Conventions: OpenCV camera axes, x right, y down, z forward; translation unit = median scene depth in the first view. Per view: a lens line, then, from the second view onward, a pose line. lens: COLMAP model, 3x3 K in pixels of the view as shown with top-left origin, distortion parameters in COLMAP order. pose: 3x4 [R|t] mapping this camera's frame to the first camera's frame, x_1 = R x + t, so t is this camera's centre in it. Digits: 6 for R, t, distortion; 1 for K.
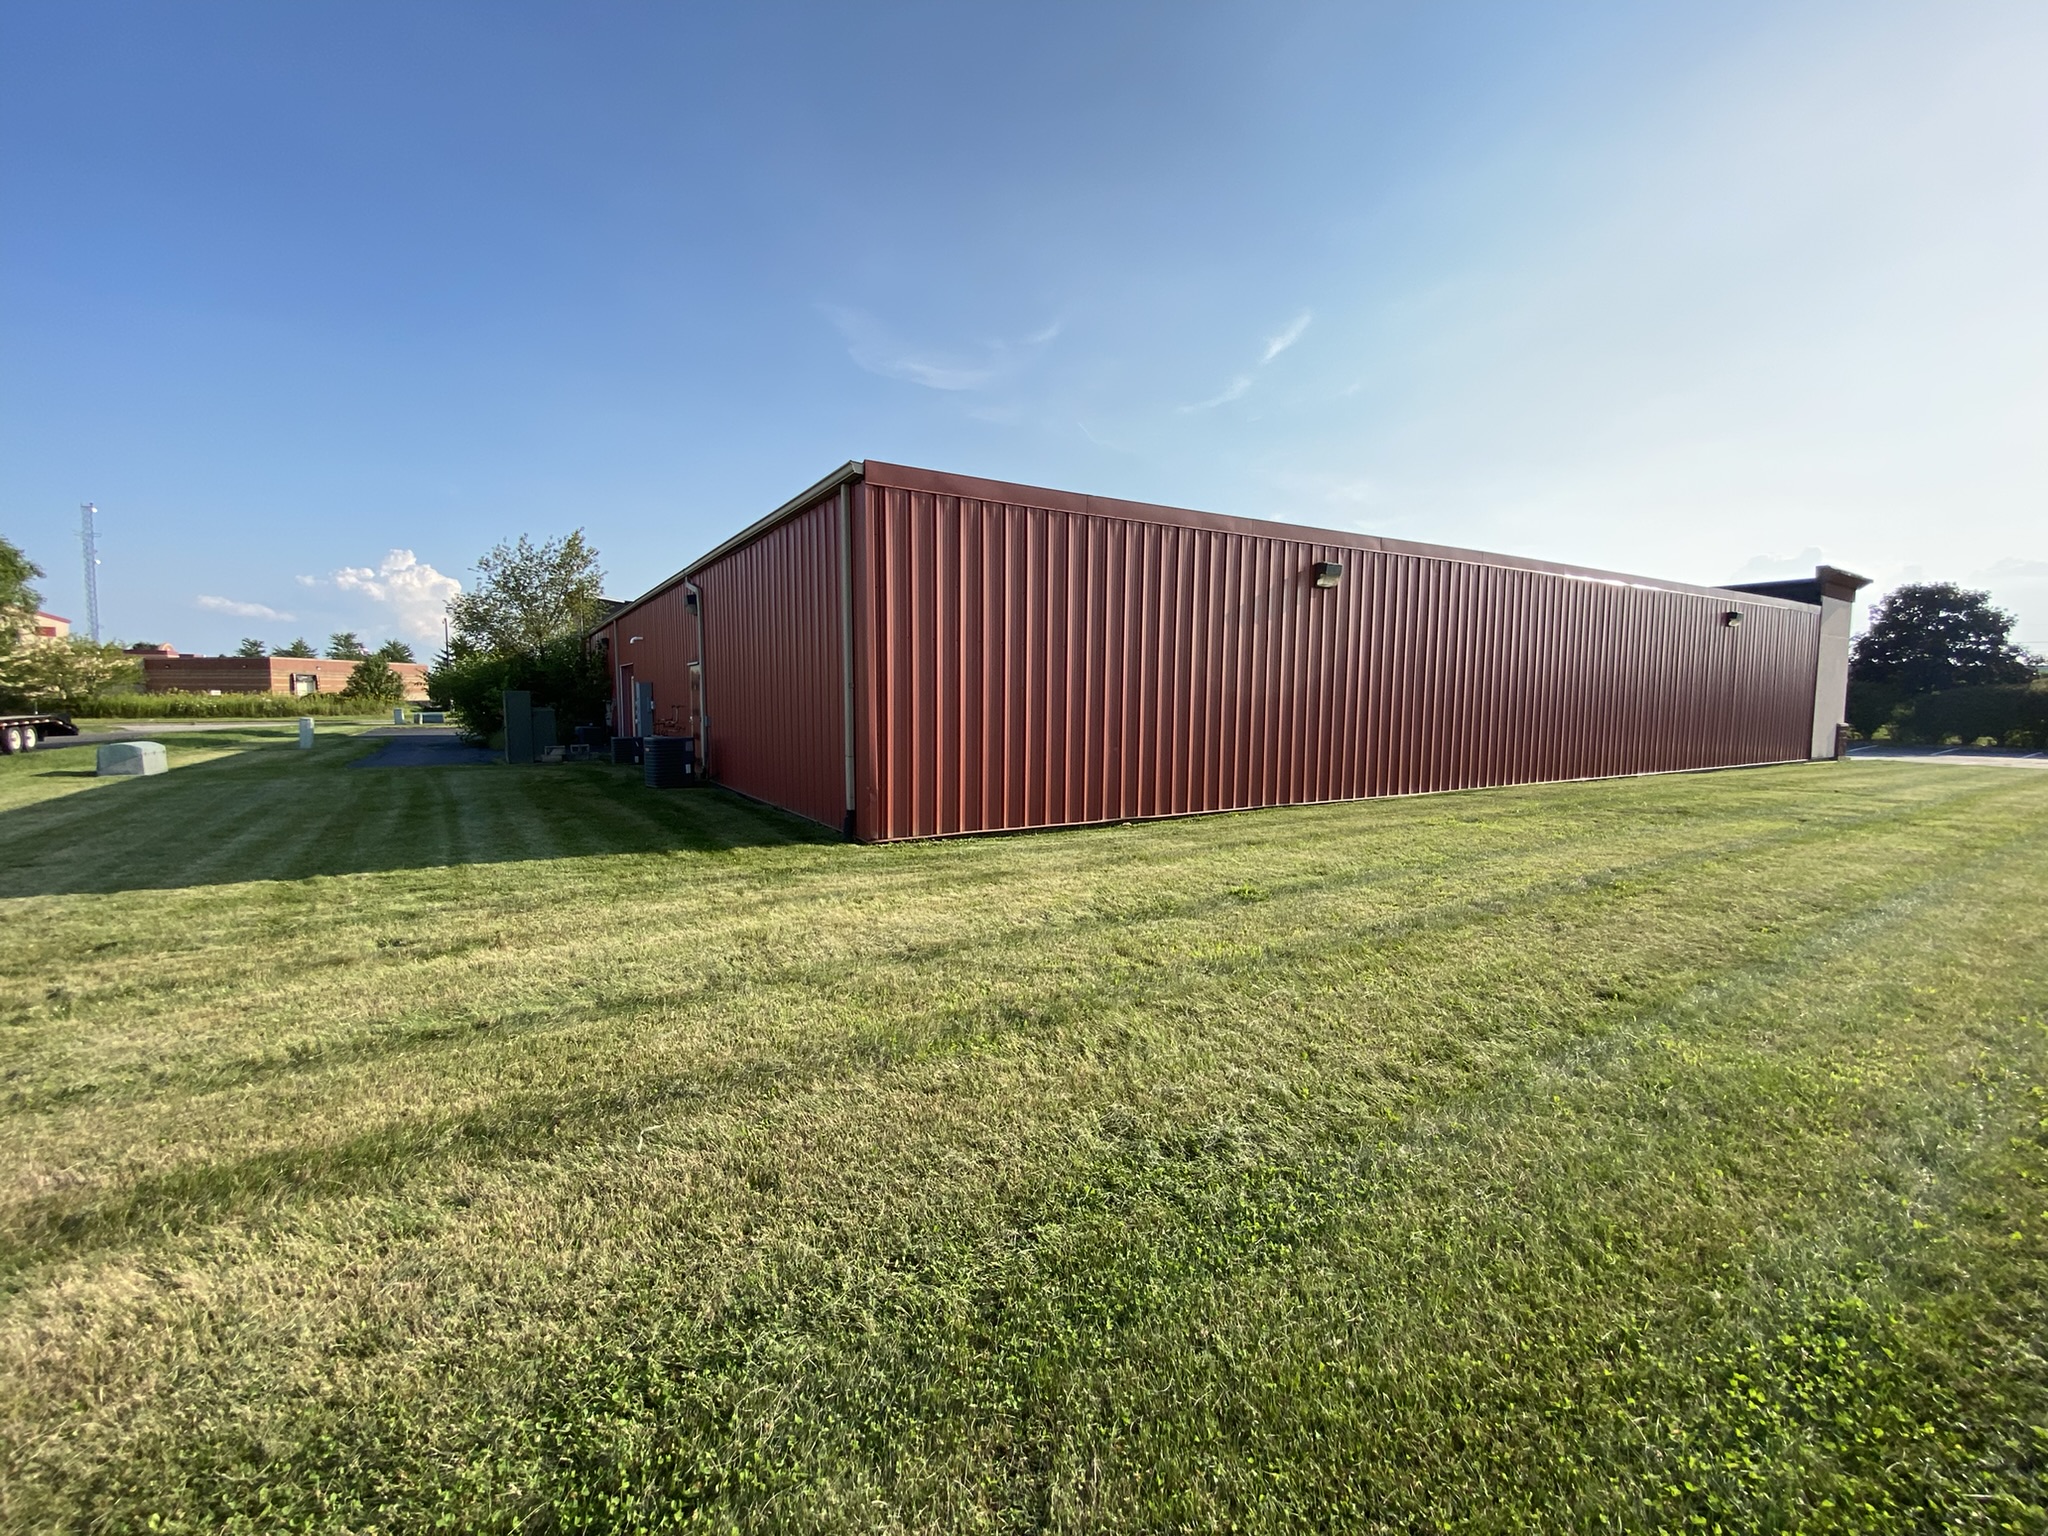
lens RADIAL K [[821.7, 0, 1021.5], [0, 821.7, 760.3], [0, 0, 1]] dist [0.017705, -0.020482]
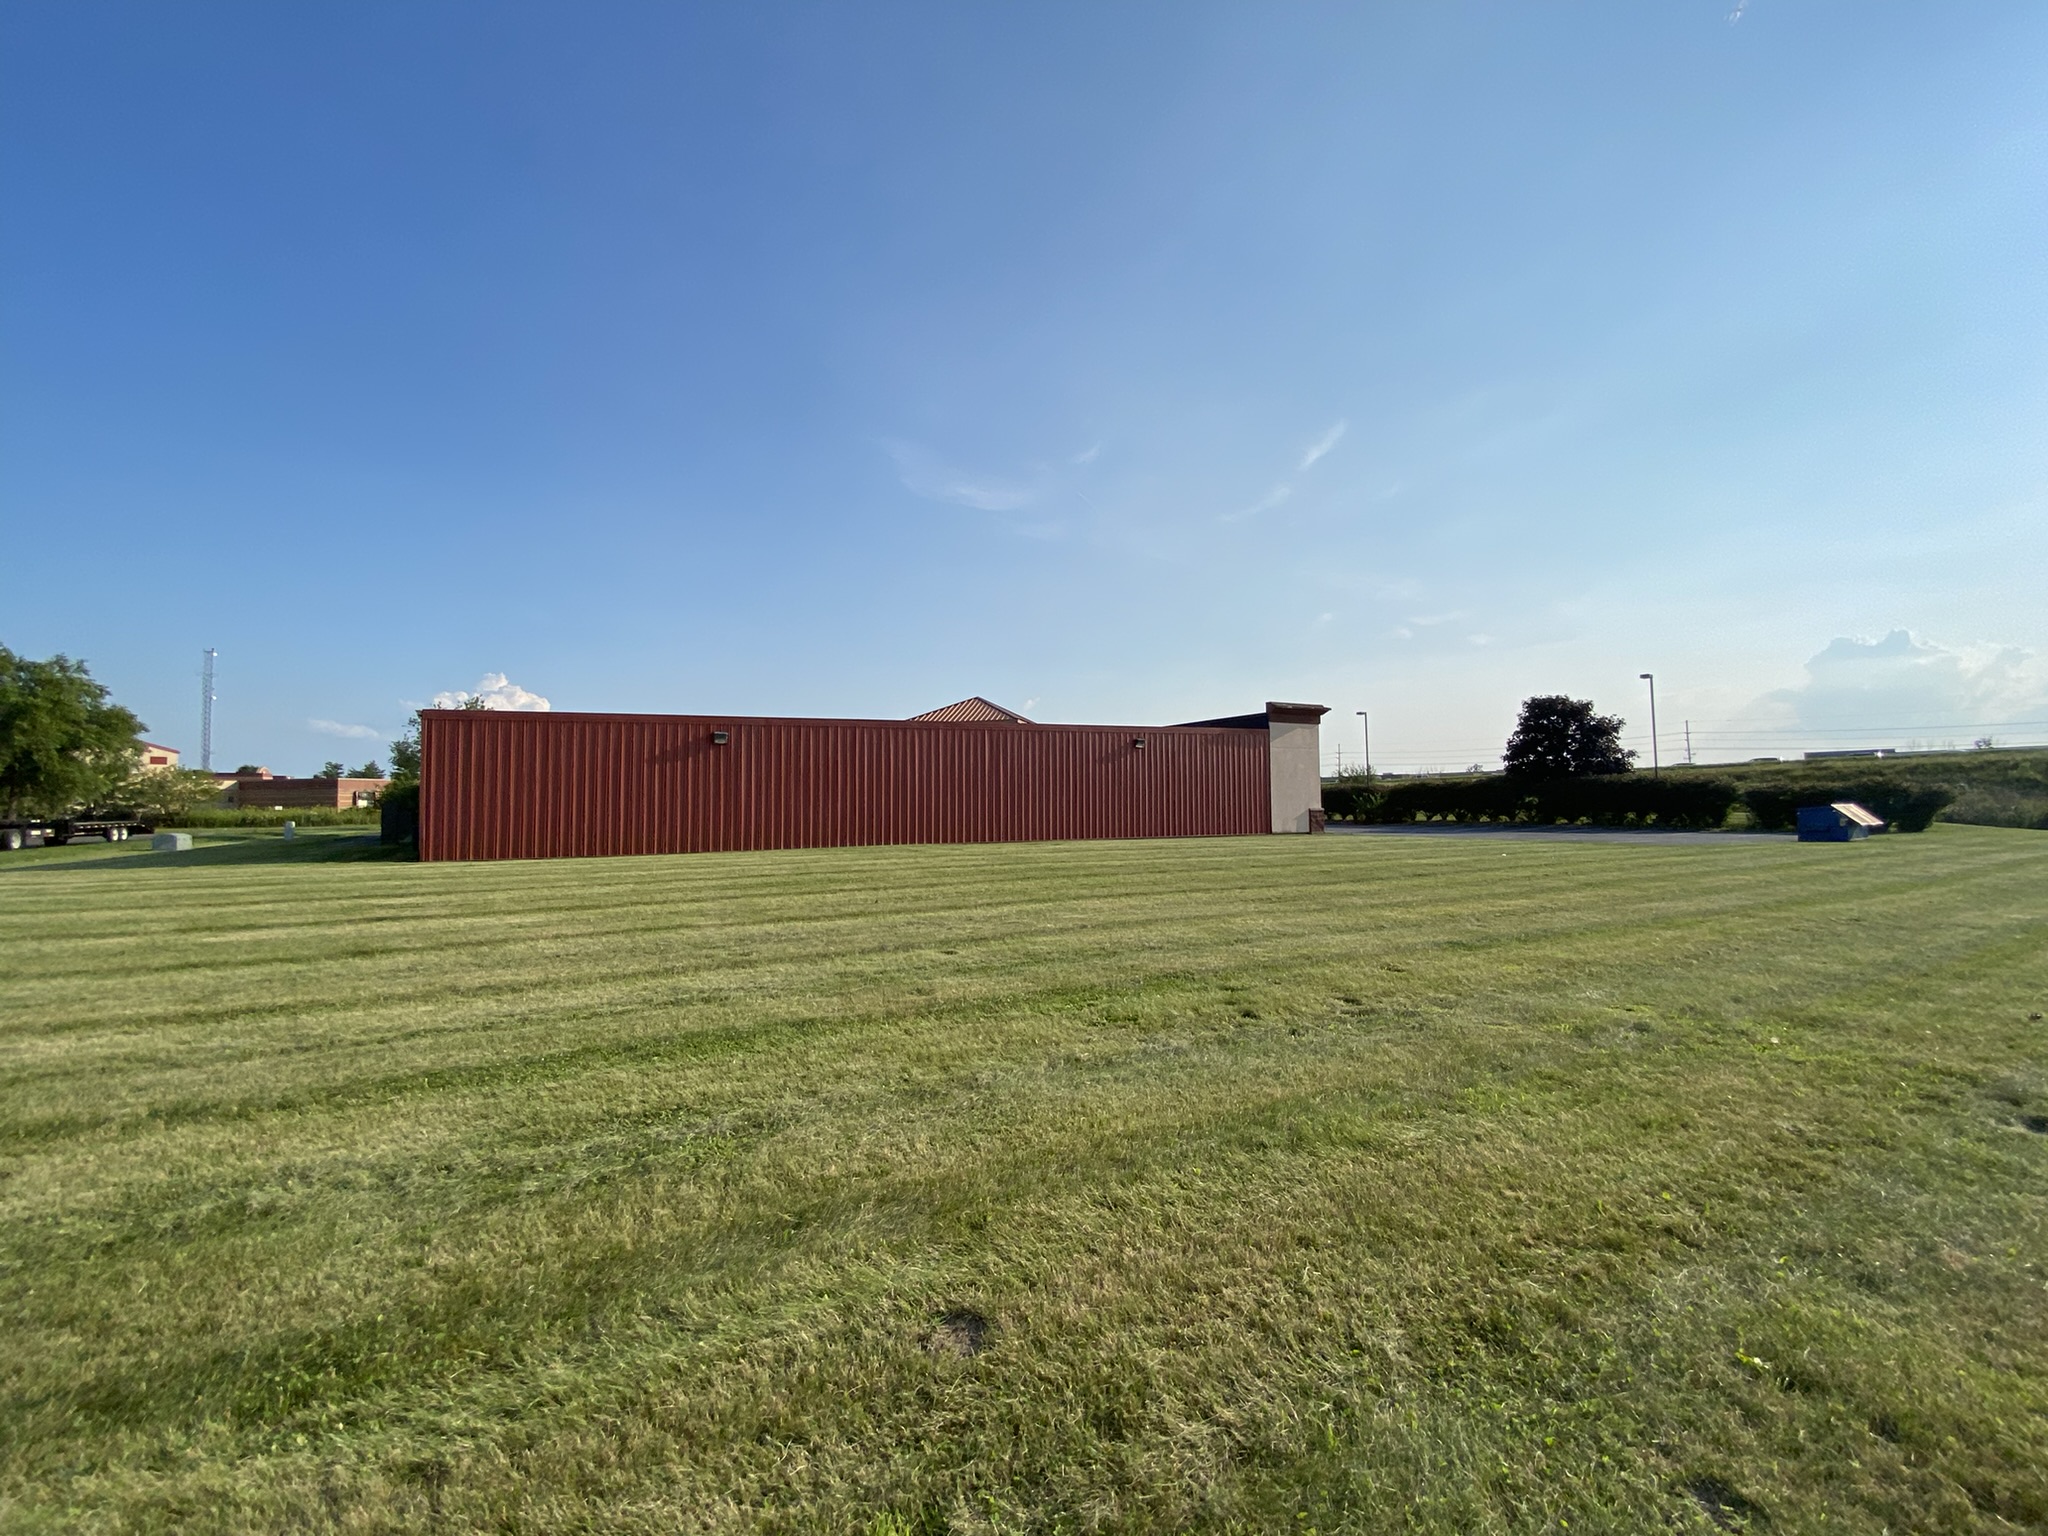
lens RADIAL K [[833.8, 0, 1024.0], [0, 833.8, 768.0], [0, 0, 1]] dist [0.018885, -0.021940]
pose [[0.996866, -0.020952, -0.076285, 0.152530], [0.012056, 0.993263, -0.115252, 0.010651], [0.078186, 0.113971, 0.990403, -0.114160]]
